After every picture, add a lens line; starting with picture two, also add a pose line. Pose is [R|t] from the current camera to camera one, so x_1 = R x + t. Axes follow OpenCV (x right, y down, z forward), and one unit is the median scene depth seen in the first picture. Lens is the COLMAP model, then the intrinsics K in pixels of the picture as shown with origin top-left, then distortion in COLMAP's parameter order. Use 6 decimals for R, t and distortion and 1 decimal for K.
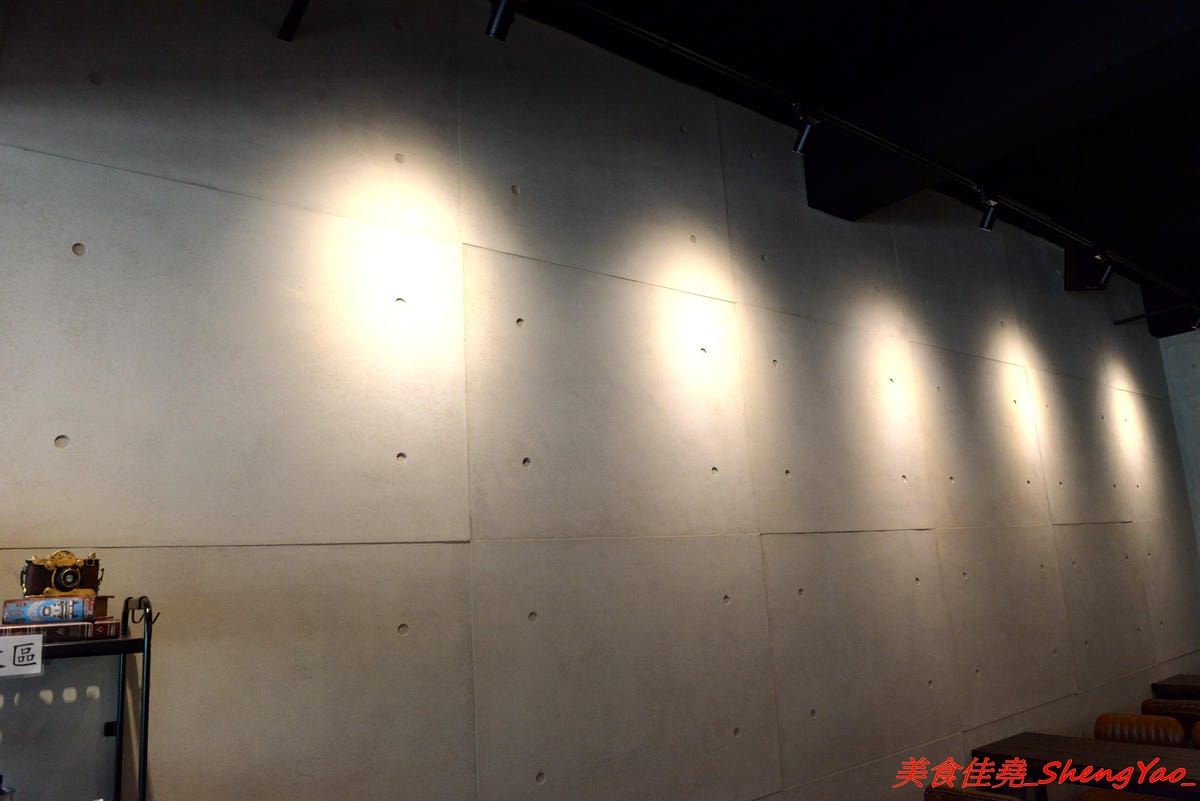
lens RADIAL K [[848.7, 0, 600.0], [0, 848.7, 400.5], [0, 0, 1]] dist [-0.007777, -0.004571]
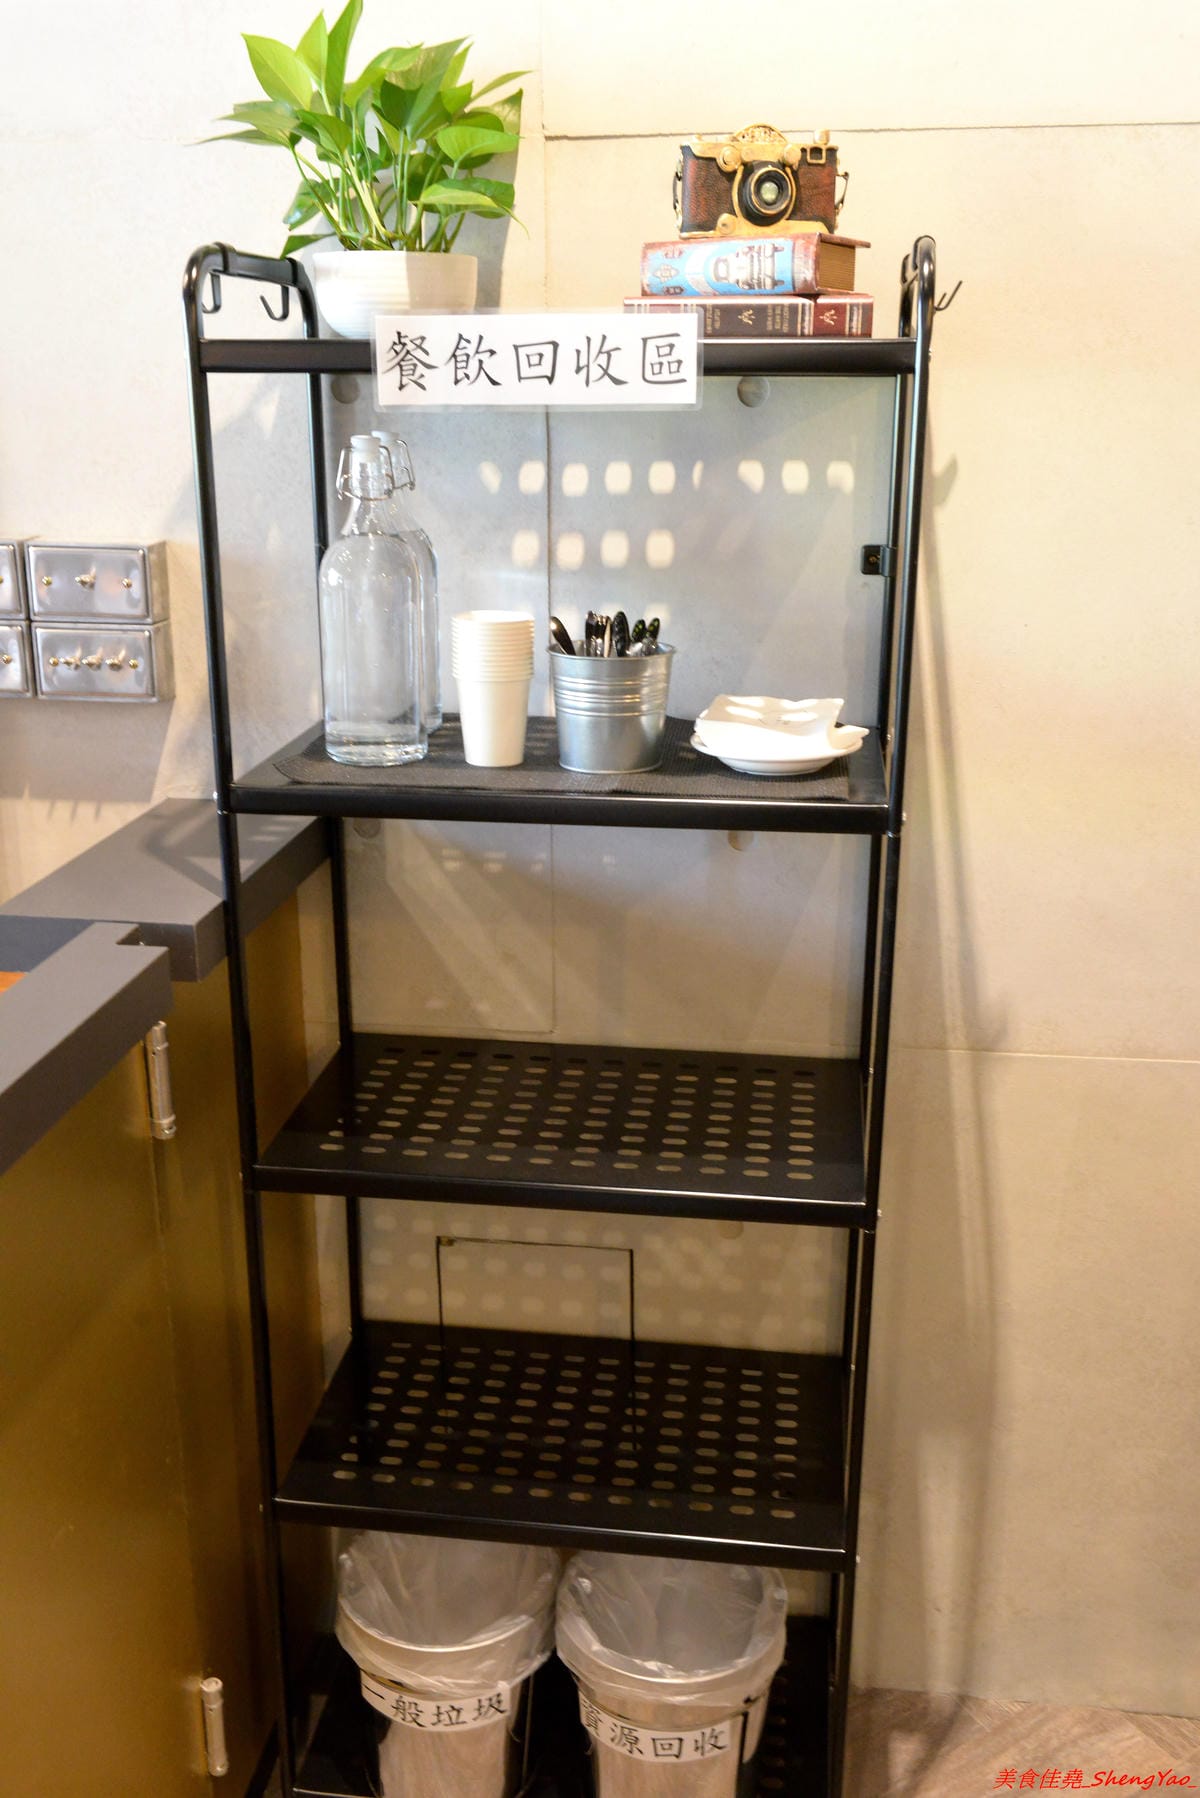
lens RADIAL K [[1658.7, 0, 600.0], [0, 1658.7, 899.0], [0, 0, 1]] dist [0.056894, -0.006137]
pose [[0.712957, 0.238005, -0.659580, -0.056068], [0.116326, 0.887455, 0.445973, 0.143594], [0.691491, -0.394686, 0.605031, 0.304854]]
